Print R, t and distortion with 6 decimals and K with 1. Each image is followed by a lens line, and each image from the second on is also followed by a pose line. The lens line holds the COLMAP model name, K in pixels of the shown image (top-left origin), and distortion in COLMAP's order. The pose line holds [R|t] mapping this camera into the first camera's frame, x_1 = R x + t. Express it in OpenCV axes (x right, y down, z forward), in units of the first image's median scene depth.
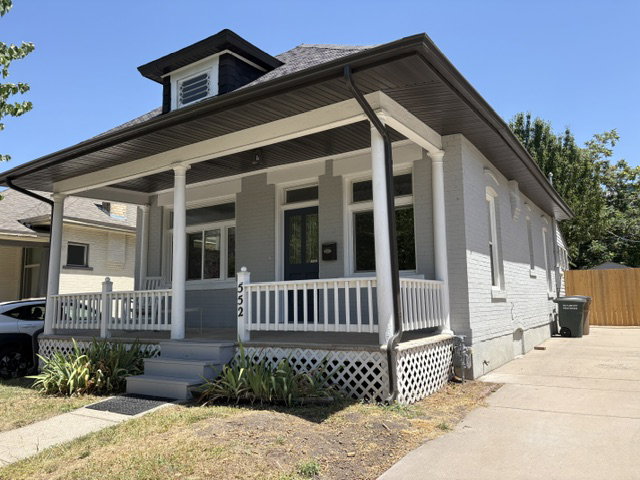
lens RADIAL K [[487.6, 0, 320.0], [0, 487.6, 240.0], [0, 0, 1]] dist [0.028566, -0.003979]
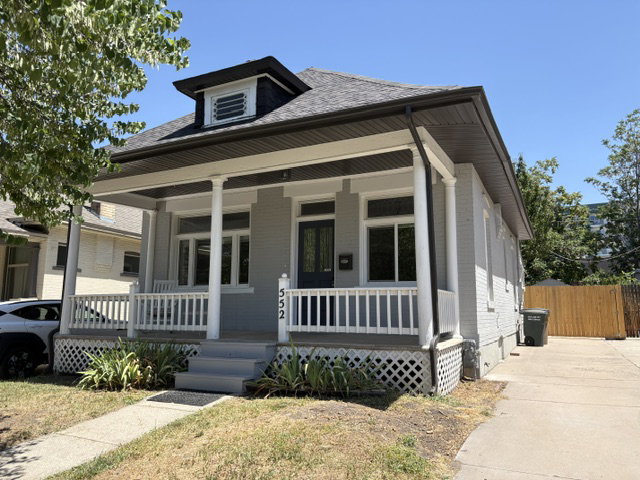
lens RADIAL K [[487.6, 0, 320.0], [0, 487.6, 240.0], [0, 0, 1]] dist [0.028566, -0.003979]
pose [[0.992564, 0.039137, 0.115257, -0.174793], [-0.037008, 0.999104, -0.020551, -0.001039], [-0.115958, 0.016133, 0.993123, -0.084727]]
